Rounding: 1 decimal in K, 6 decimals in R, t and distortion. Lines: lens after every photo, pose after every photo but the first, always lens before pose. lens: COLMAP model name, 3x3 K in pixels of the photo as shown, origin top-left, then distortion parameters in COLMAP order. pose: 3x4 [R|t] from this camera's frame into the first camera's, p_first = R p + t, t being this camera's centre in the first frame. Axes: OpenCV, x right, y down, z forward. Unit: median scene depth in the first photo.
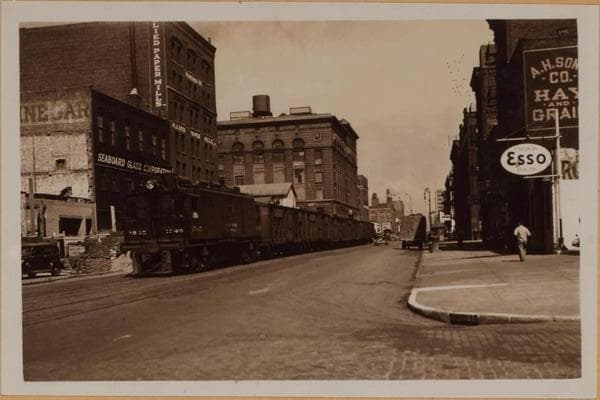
lens RADIAL K [[683.4, 0, 300.0], [0, 683.4, 200.0], [0, 0, 1]] dist [0.008892, -0.002618]
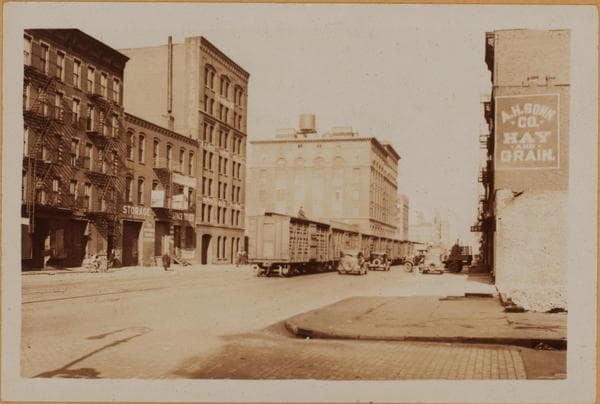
lens RADIAL K [[665.0, 0, 300.0], [0, 665.0, 202.0], [0, 0, 1]] dist [0.021903, 0.013498]
pose [[0.995898, 0.049478, -0.075763, 0.049180], [-0.050734, 0.998604, -0.014732, -0.008453], [0.074928, 0.018515, 0.997017, -0.041140]]
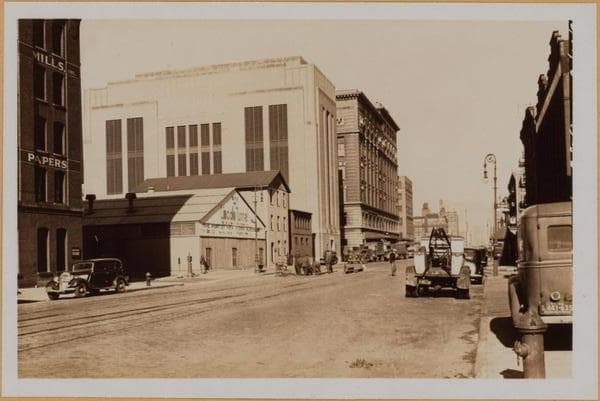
lens RADIAL K [[726.3, 0, 300.0], [0, 726.3, 200.5], [0, 0, 1]] dist [0.010913, 0.000240]
pose [[0.997889, 0.002899, -0.064873, 0.085980], [-0.003843, 0.999889, -0.014426, 0.022927], [0.064824, 0.014645, 0.997789, 0.473671]]
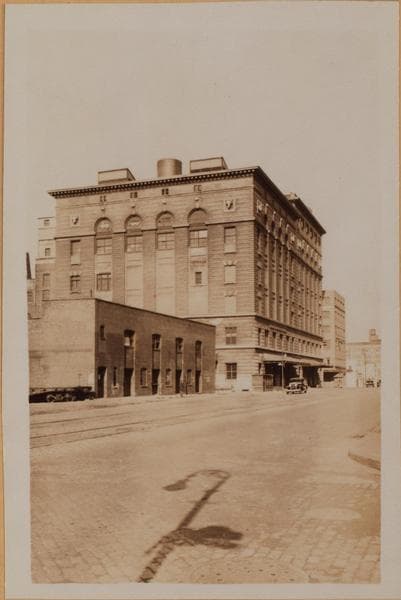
lens RADIAL K [[726.3, 0, 200.5], [0, 726.3, 300.0], [0, 0, 1]] dist [0.010913, 0.000240]
pose [[0.991249, 0.015346, -0.131107, 0.206444], [-0.021843, 0.998596, -0.048266, 0.045159], [0.130183, 0.050708, 0.990193, 0.982446]]
